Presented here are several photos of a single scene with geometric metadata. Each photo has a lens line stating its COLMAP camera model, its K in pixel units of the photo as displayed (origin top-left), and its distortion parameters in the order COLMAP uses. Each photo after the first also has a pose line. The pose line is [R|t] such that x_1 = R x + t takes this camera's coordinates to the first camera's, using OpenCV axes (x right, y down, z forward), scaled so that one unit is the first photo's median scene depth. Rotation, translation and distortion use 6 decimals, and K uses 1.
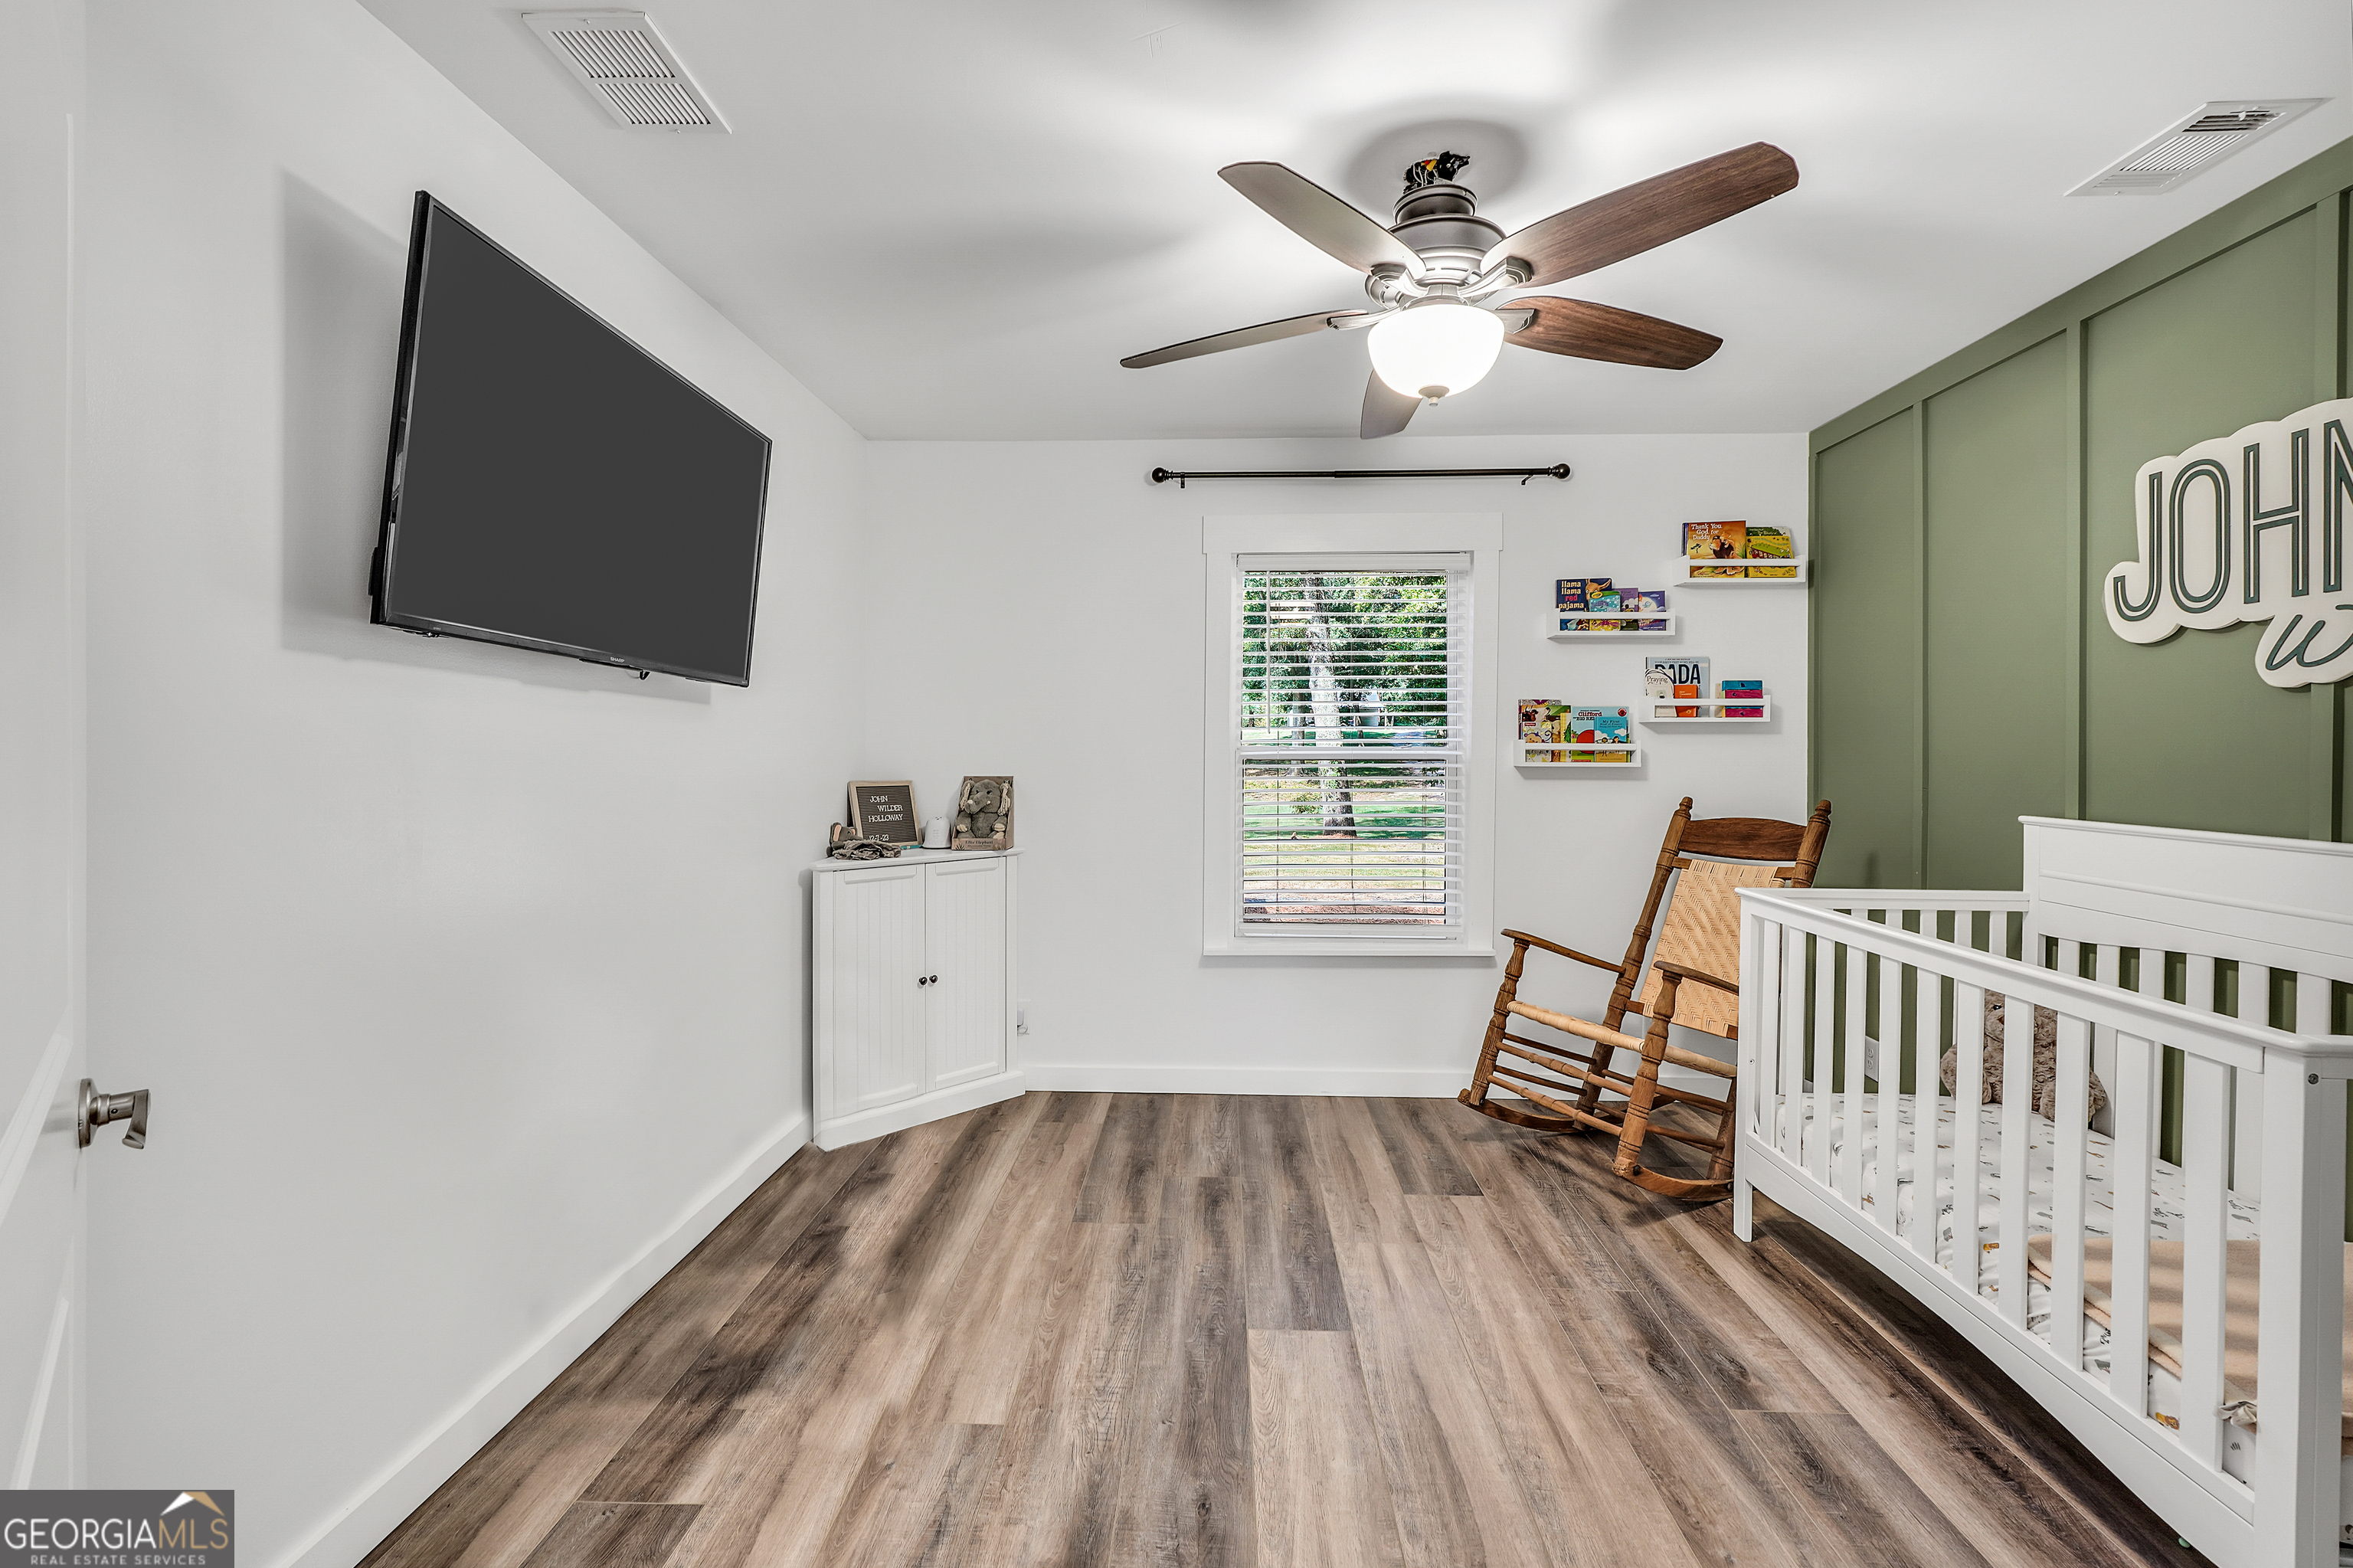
lens RADIAL K [[991.0, 0, 1176.9], [0, 991.0, 751.5], [0, 0, 1]] dist [-0.016573, 0.006315]
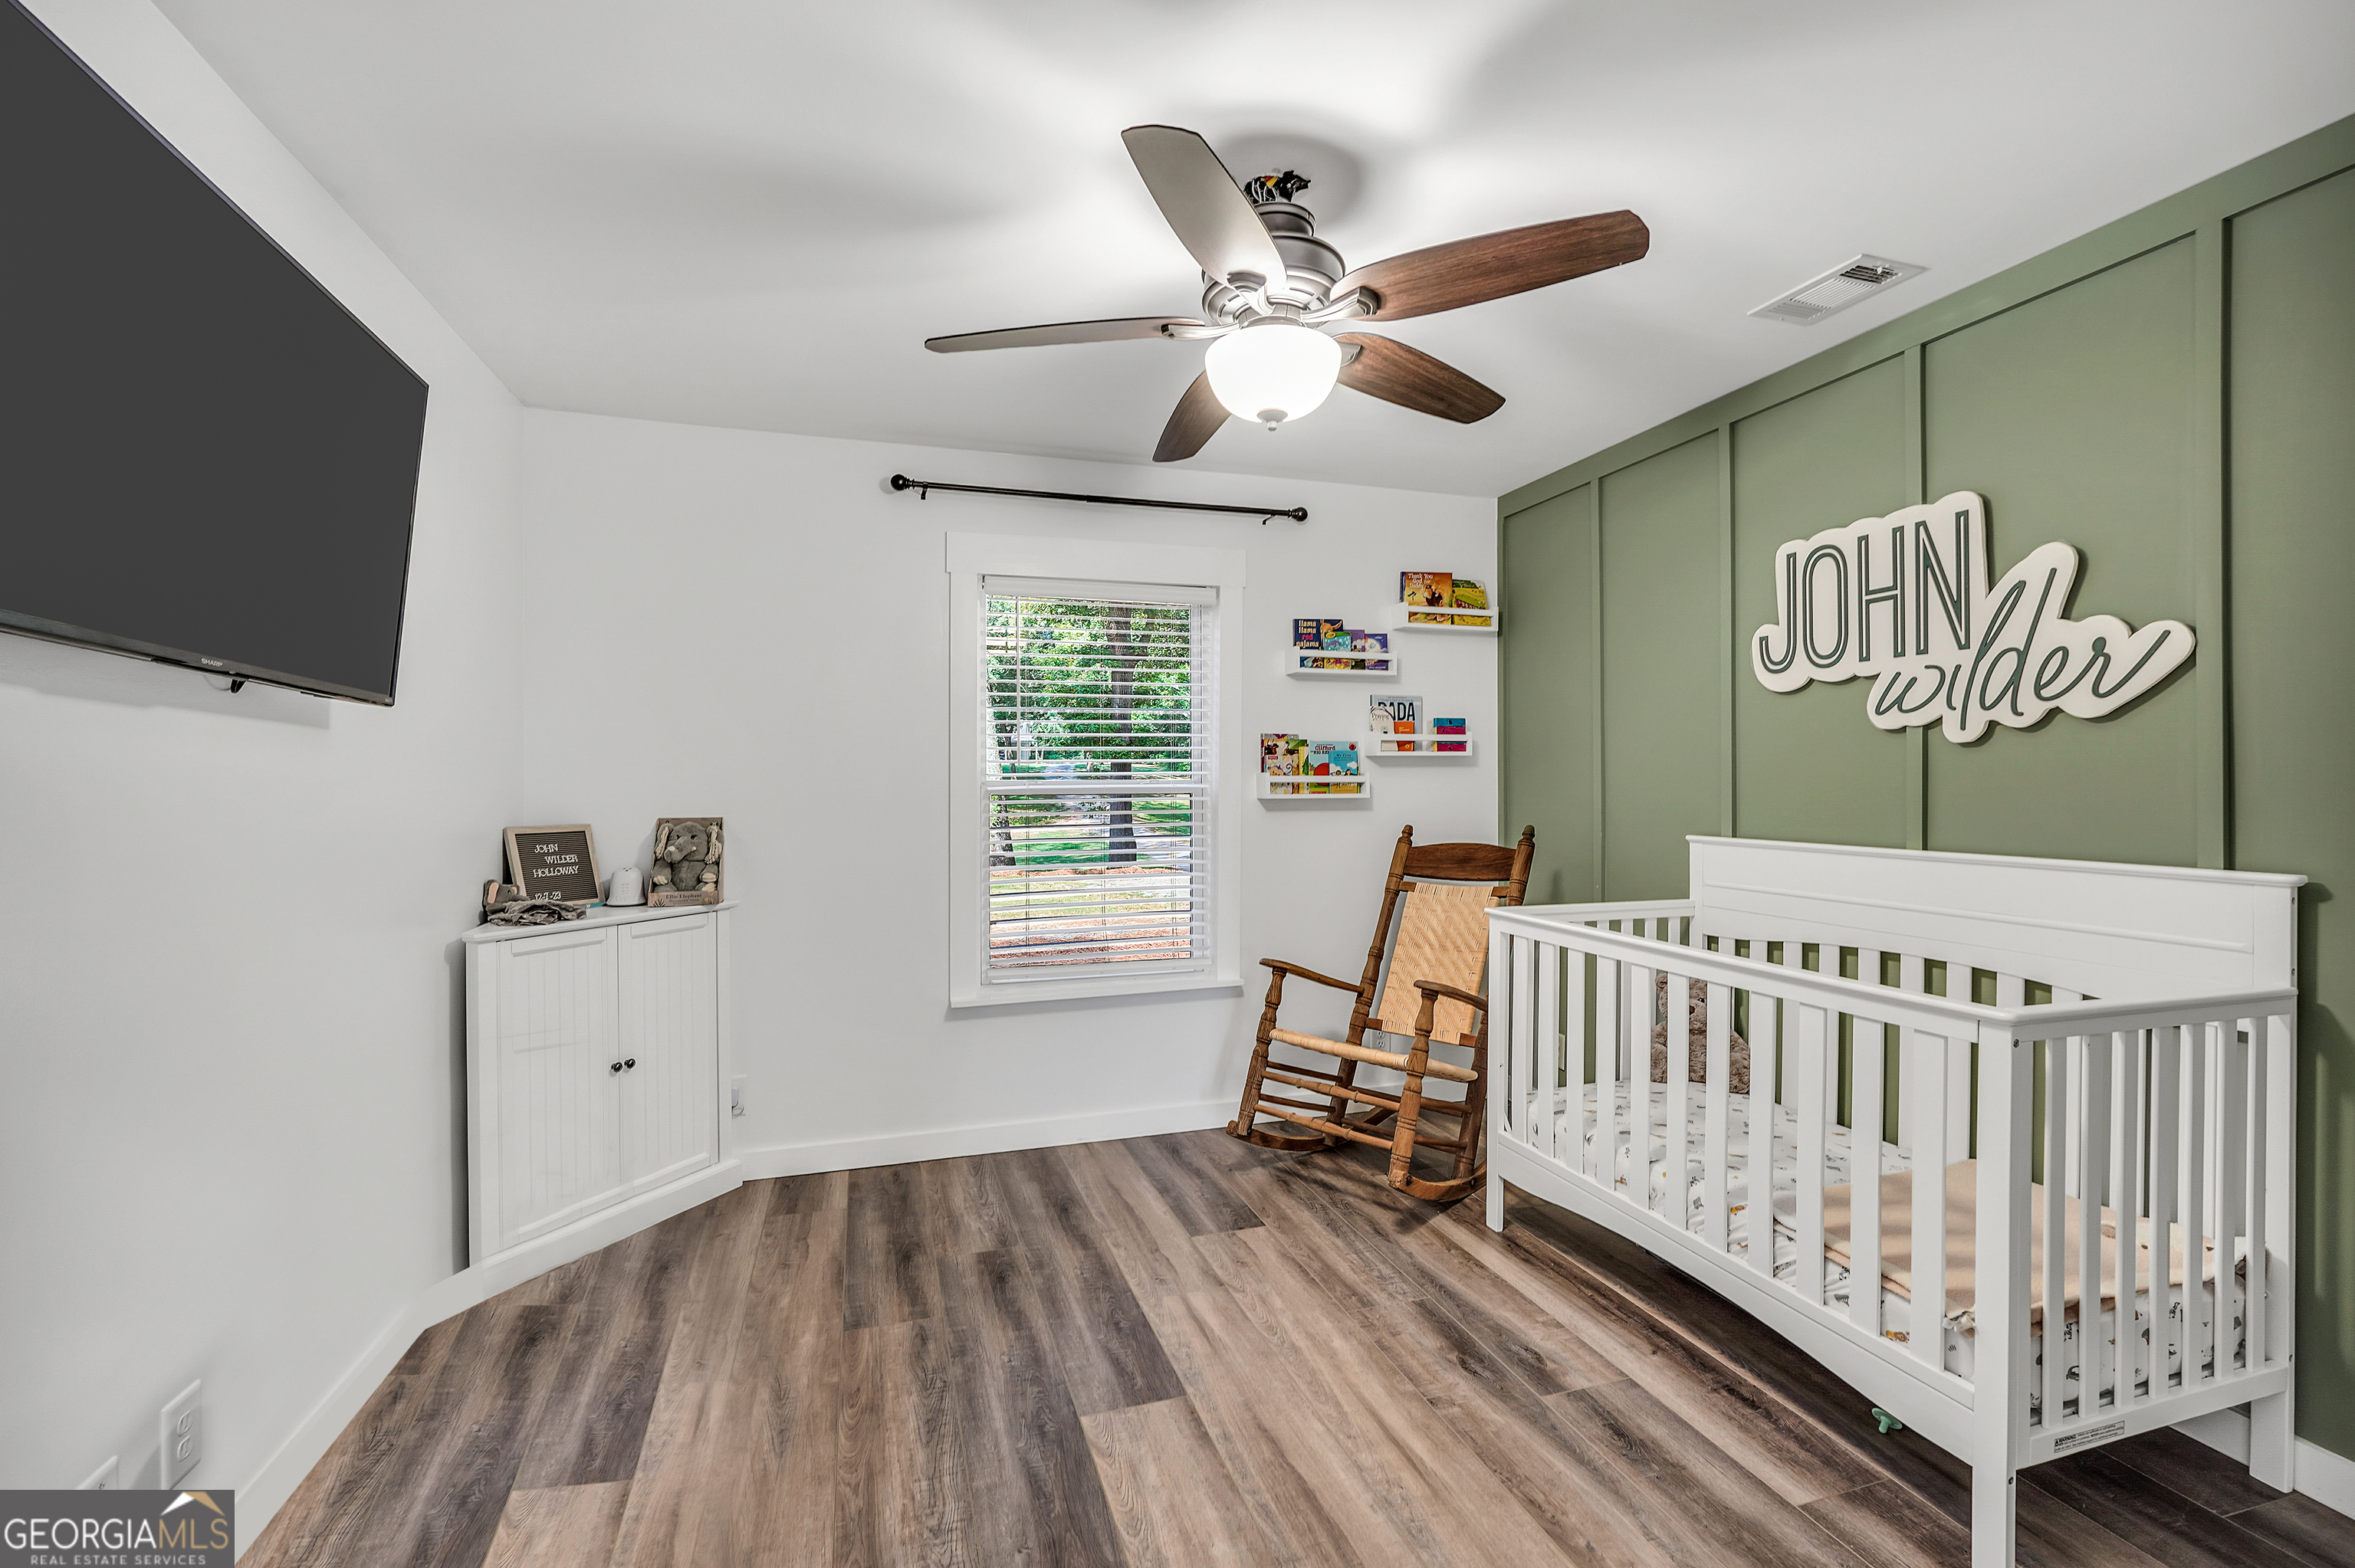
lens RADIAL K [[990.0, 0, 1172.4], [0, 990.0, 783.4], [0, 0, 1]] dist [-0.019831, 0.008252]
pose [[0.941262, -0.007210, 0.337600, -0.139820], [0.007826, 0.999969, -0.000463, -0.001726], [-0.337587, 0.003078, 0.941289, 0.101904]]
